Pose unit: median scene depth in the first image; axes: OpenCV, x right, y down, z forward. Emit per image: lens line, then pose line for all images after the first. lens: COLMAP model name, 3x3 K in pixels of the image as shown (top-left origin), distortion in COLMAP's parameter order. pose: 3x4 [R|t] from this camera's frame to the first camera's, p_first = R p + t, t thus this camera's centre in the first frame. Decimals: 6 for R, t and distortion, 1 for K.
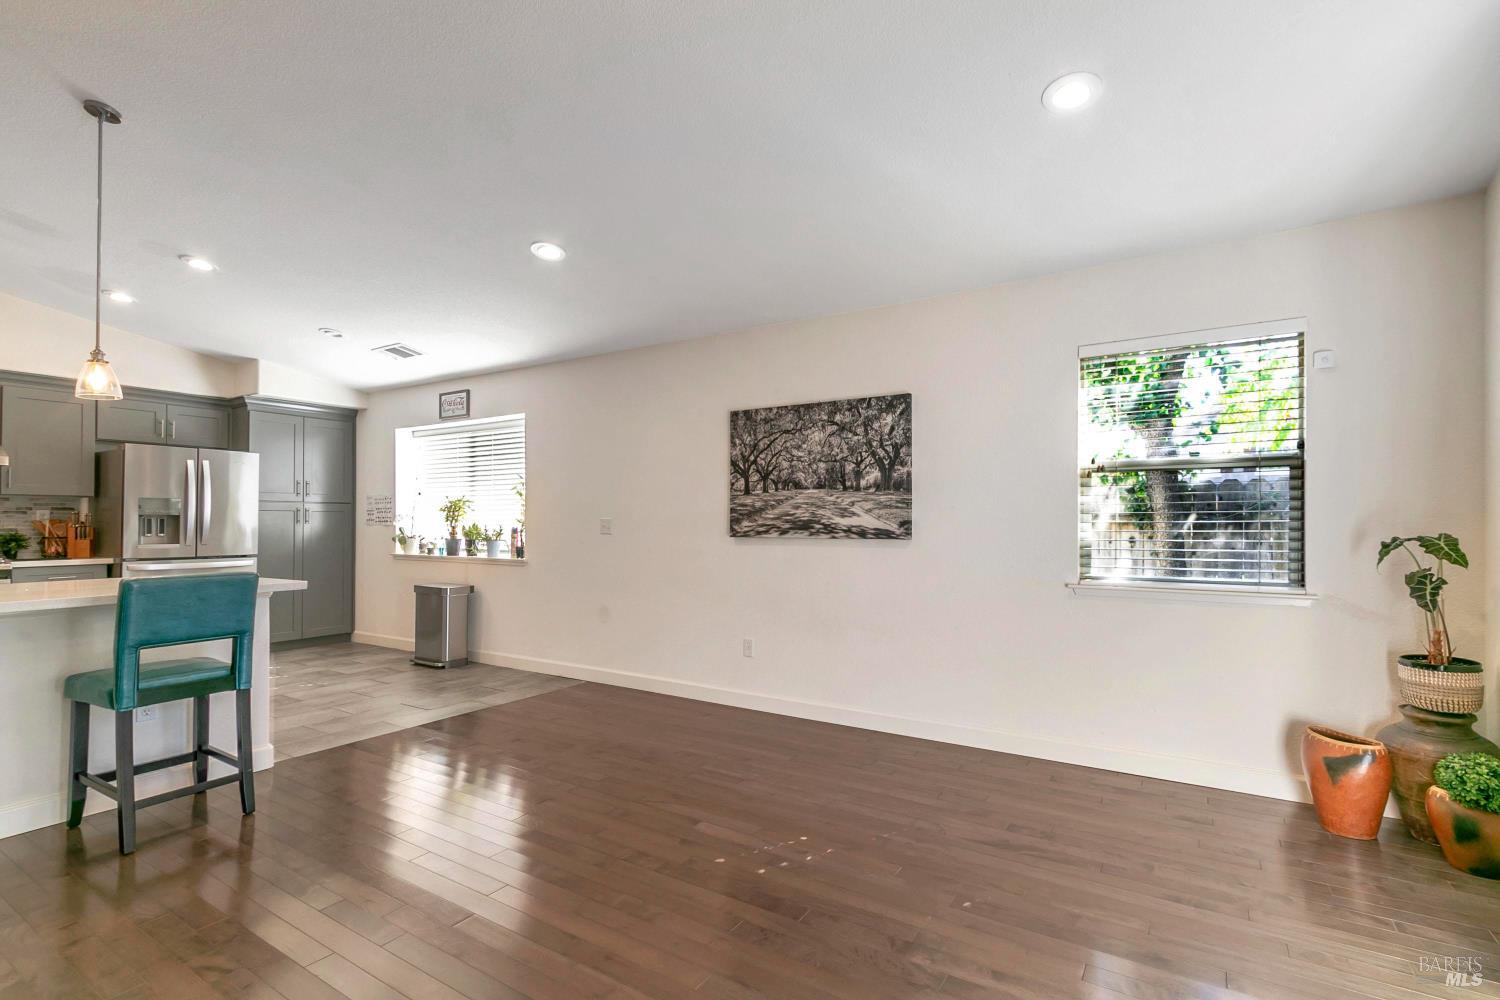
lens RADIAL K [[687.0, 0, 756.4], [0, 687.0, 506.7], [0, 0, 1]] dist [0.001394, -0.002476]
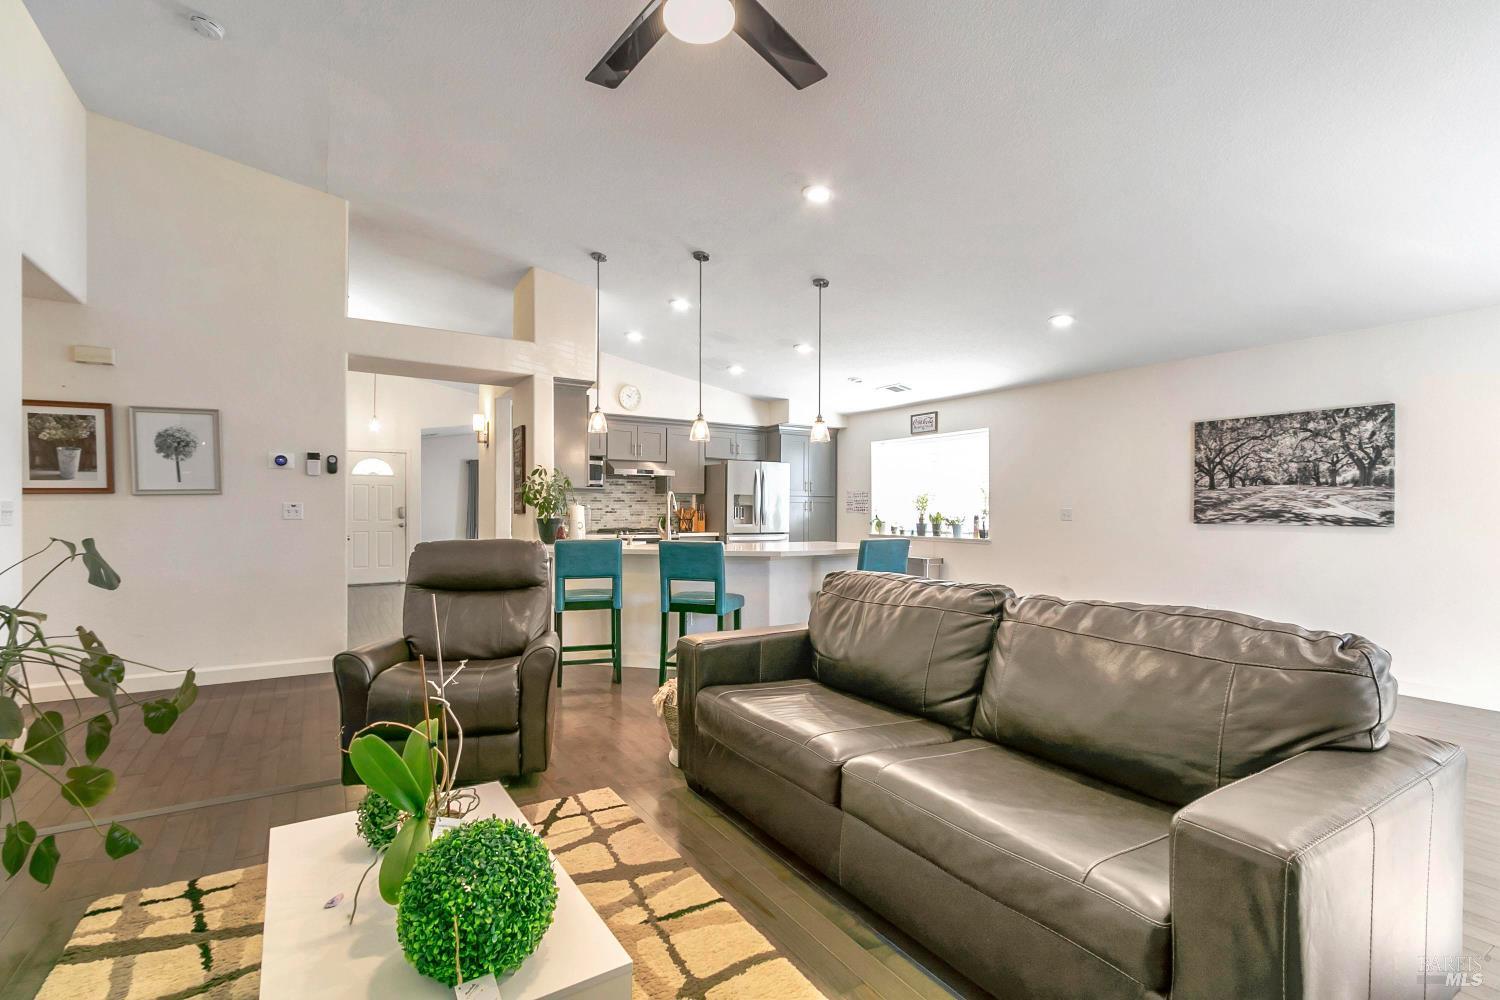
lens RADIAL K [[687.0, 0, 739.9], [0, 687.0, 511.1], [0, 0, 1]] dist [0.001394, -0.002476]
pose [[0.895896, 0.004967, -0.444236, -0.231552], [0.004053, 0.999804, 0.019353, -0.006359], [0.444245, -0.019139, 0.895701, -0.502195]]
